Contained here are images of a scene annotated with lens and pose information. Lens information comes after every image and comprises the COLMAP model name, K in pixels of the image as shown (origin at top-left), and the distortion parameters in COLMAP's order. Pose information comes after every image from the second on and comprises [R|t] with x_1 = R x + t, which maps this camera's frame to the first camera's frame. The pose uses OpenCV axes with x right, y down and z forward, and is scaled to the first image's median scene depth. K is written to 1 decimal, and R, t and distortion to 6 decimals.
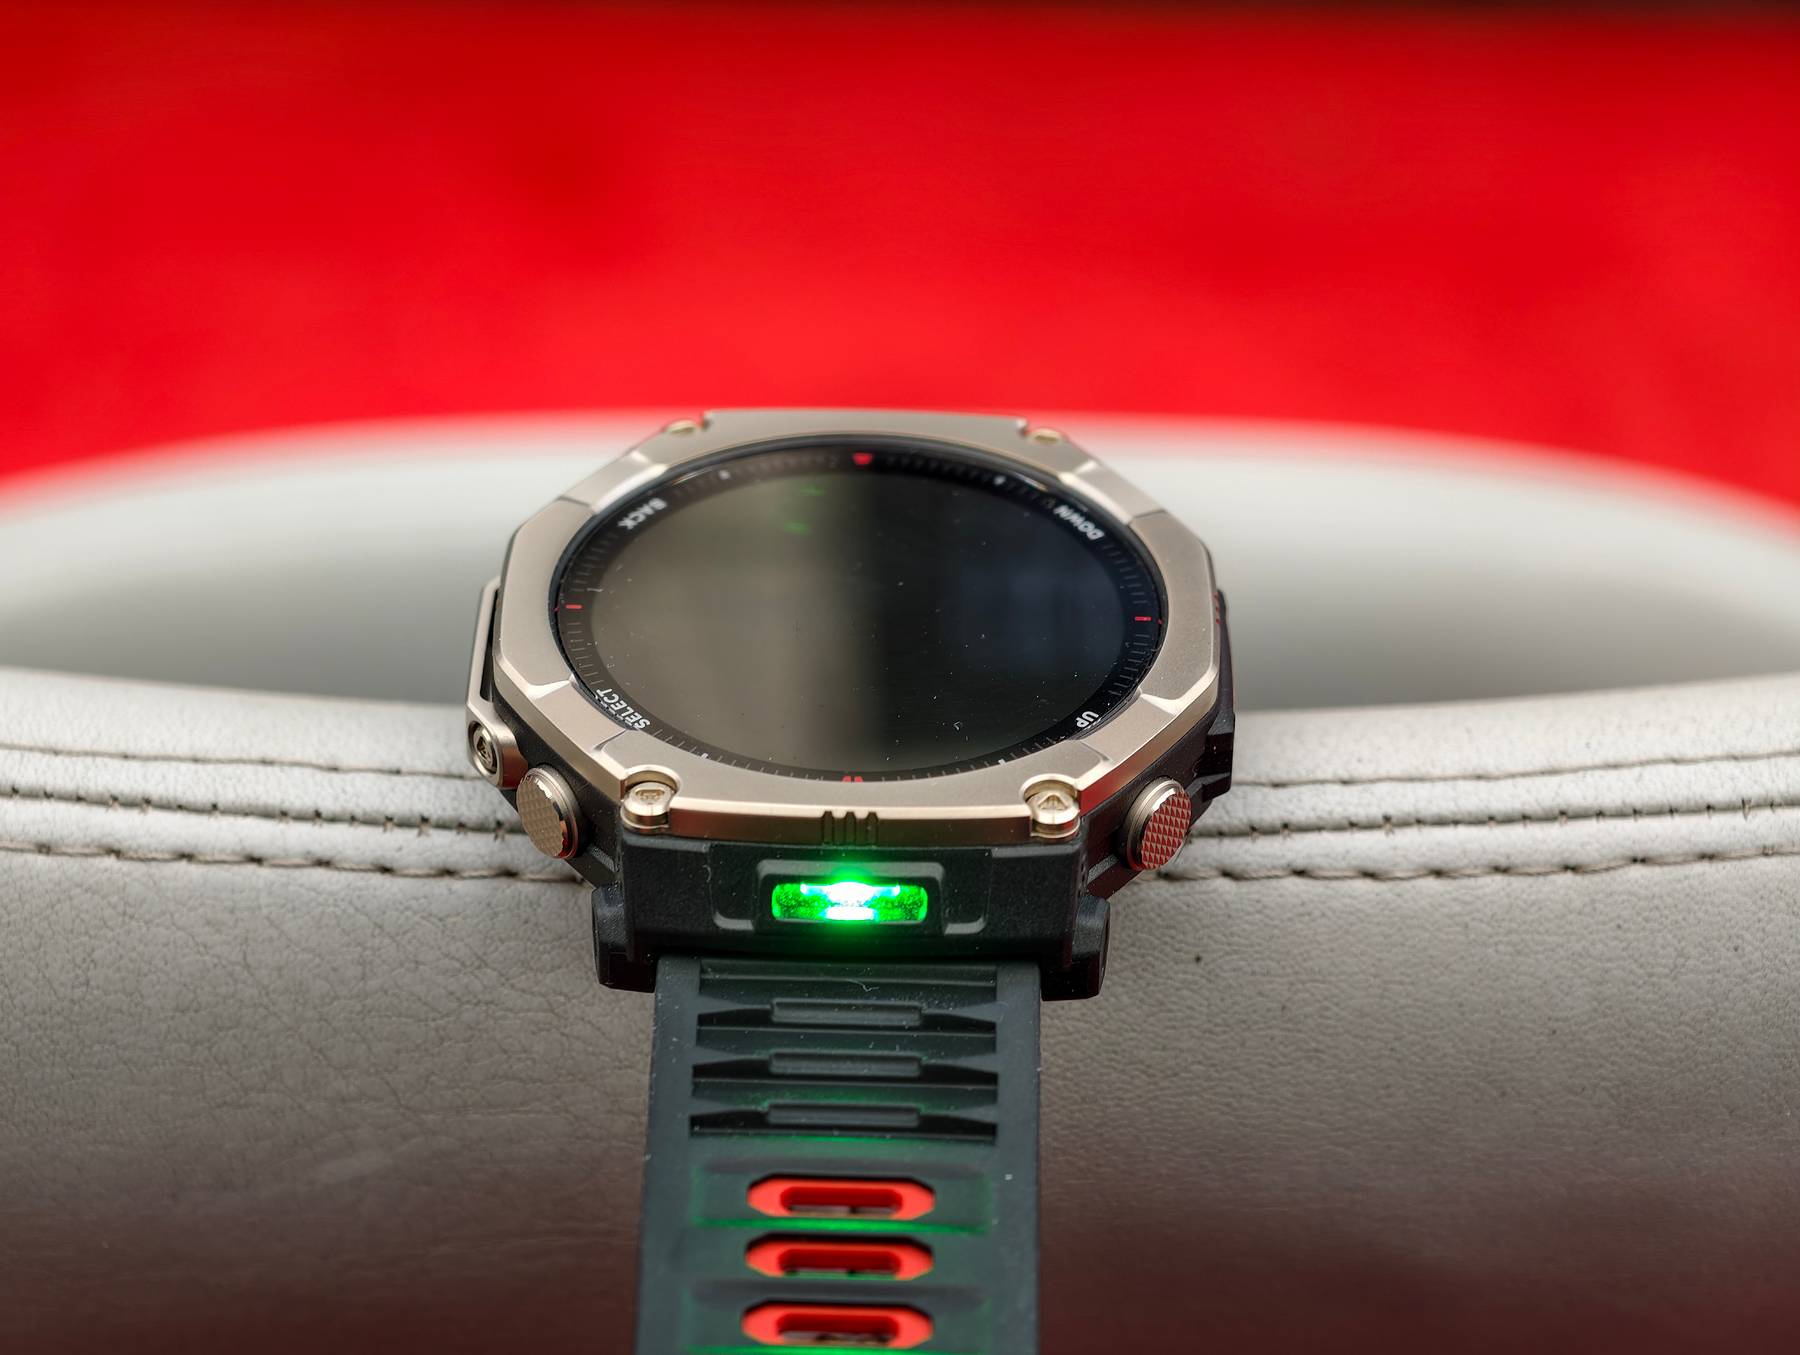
lens RADIAL K [[4497.1, 0, 891.6], [0, 4497.1, 678.8], [0, 0, 1]] dist [0.275904, 0.000000]
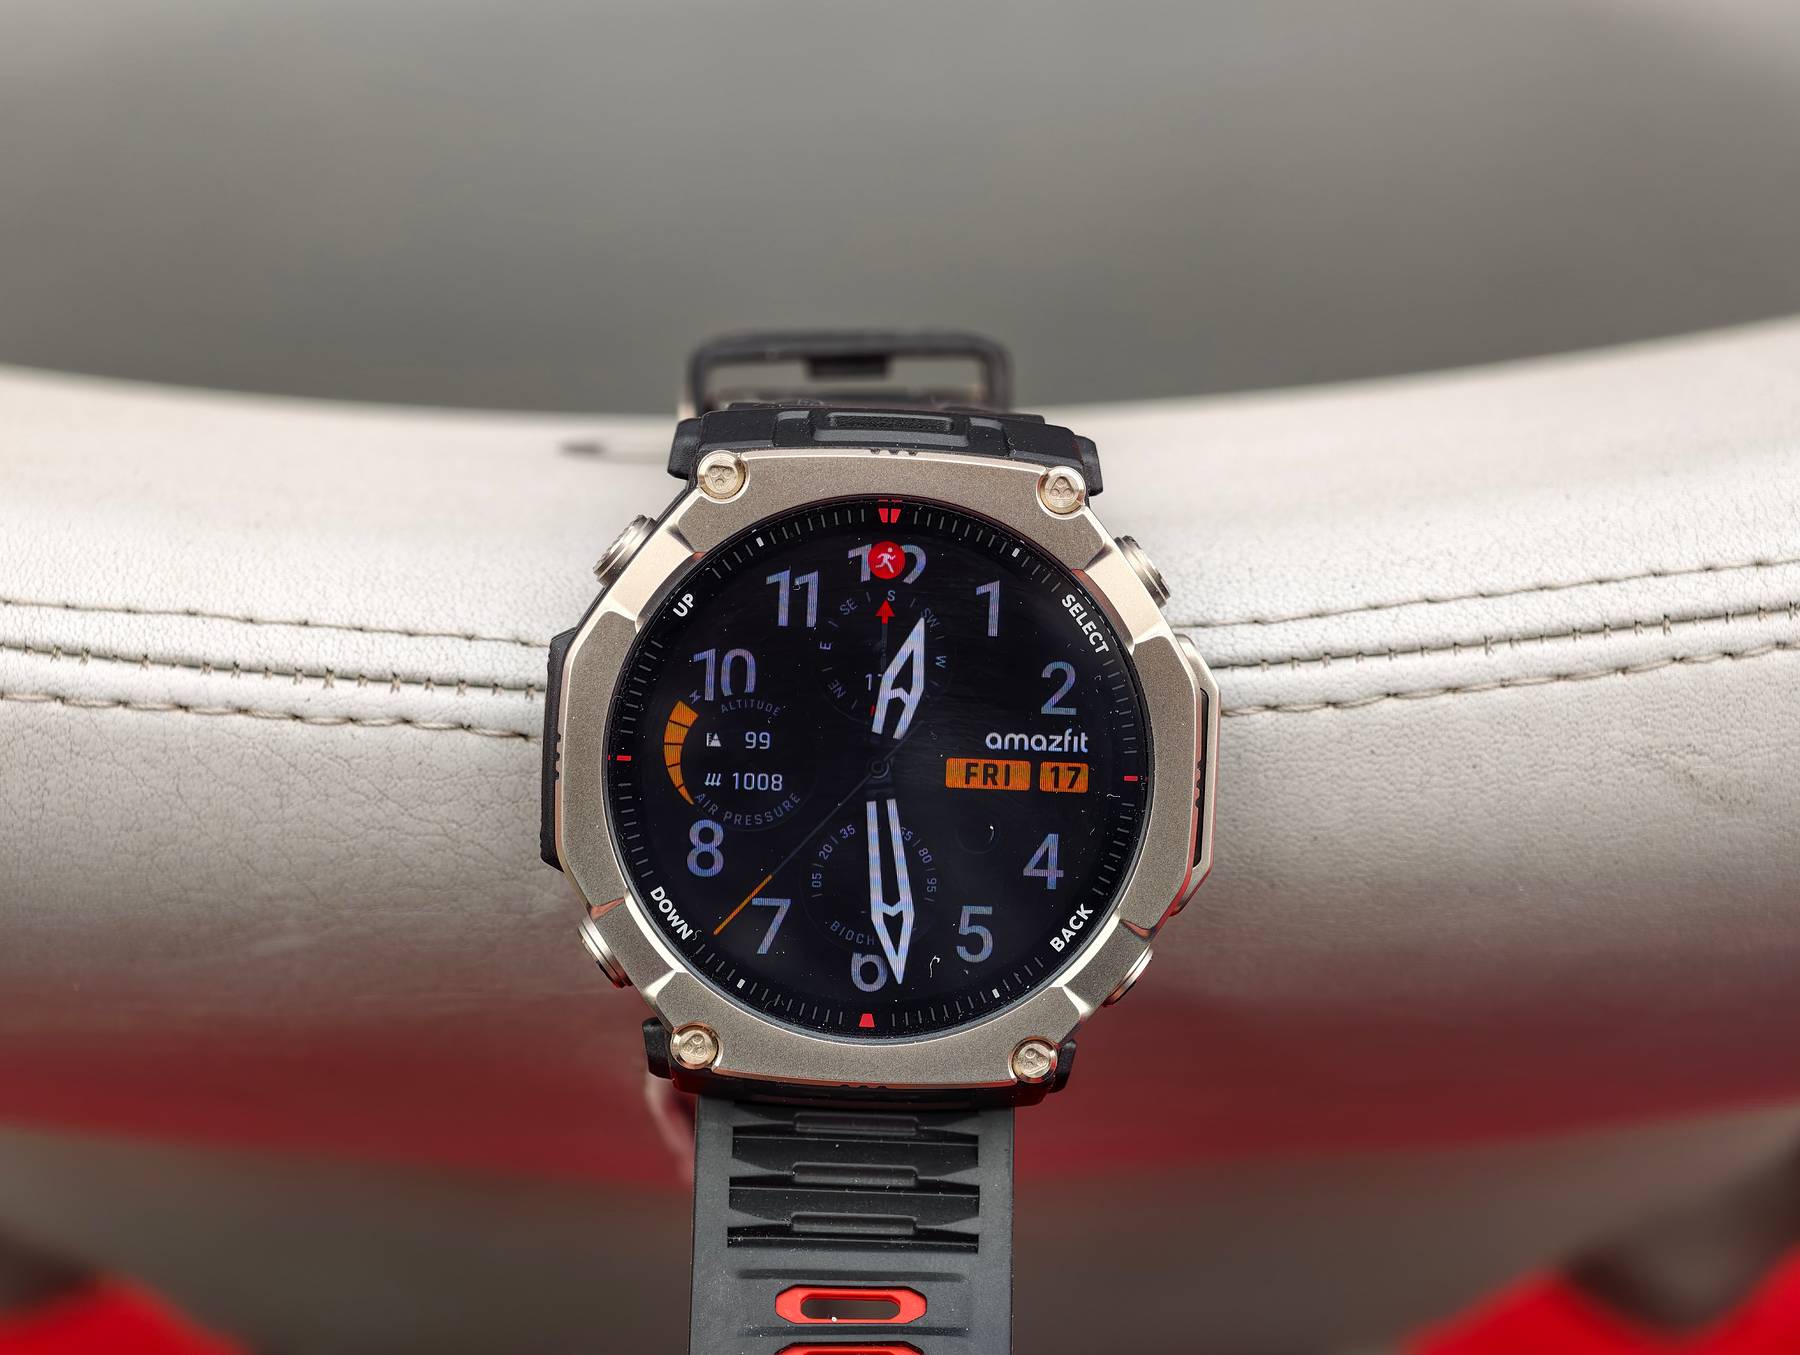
lens RADIAL K [[4497.1, 0, 910.5], [0, 4497.1, 672.0], [0, 0, 1]] dist [0.275904, 0.000000]
pose [[0.999890, -0.002536, -0.014589, 0.059881], [0.005893, 0.971981, 0.234986, -0.234921], [0.013584, -0.235047, 0.971889, -0.109885]]
